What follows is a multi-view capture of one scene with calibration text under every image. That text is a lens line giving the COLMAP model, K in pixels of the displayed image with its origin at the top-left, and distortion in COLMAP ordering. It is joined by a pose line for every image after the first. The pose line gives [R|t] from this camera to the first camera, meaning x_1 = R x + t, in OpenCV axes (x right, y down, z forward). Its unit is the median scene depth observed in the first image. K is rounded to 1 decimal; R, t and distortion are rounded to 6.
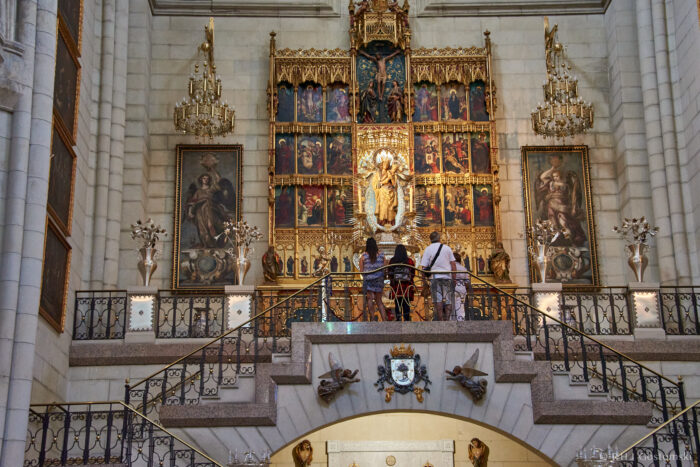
lens RADIAL K [[1082.9, 0, 350.0], [0, 1082.9, 233.5], [0, 0, 1]] dist [0.276308, 0.020161]
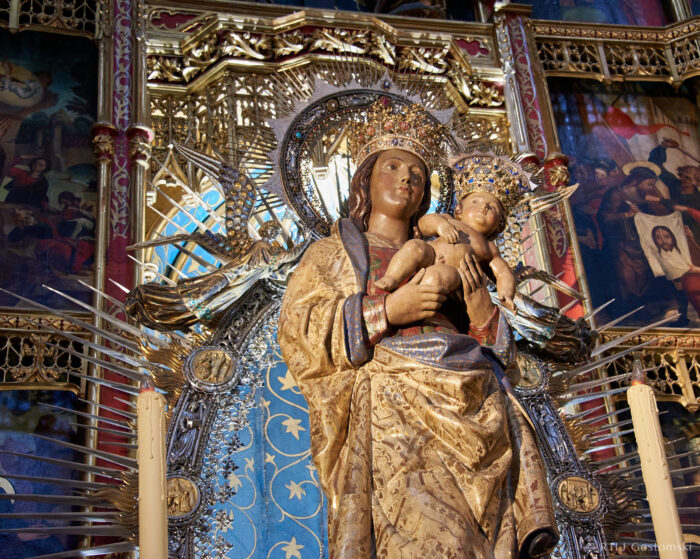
lens RADIAL K [[1362.9, 0, 350.0], [0, 1362.9, 279.5], [0, 0, 1]] dist [0.320133, 0.031170]
pose [[0.984950, 0.045271, 0.166806, 0.004815], [0.014363, 0.940312, -0.340010, -0.005984], [-0.172243, 0.337289, 0.925510, 0.855792]]
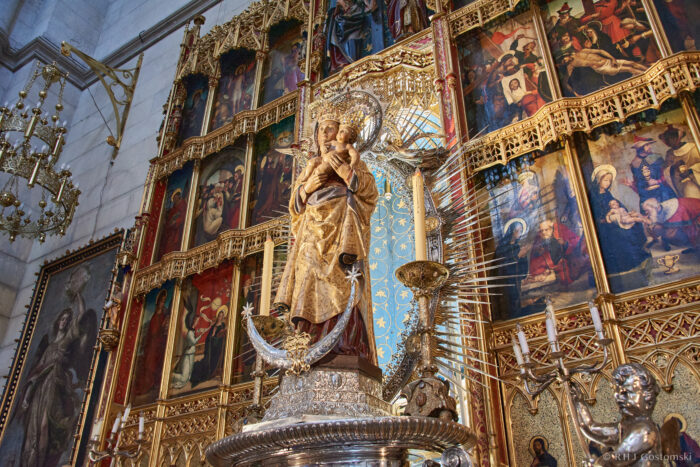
lens RADIAL K [[618.9, 0, 350.0], [0, 618.9, 233.5], [0, 0, 1]] dist [-0.040061, 0.000969]
pose [[0.822886, -0.285456, -0.491297, 0.108308], [0.153718, 0.944243, -0.291162, 0.010318], [0.547018, 0.164072, 0.820885, 0.854442]]
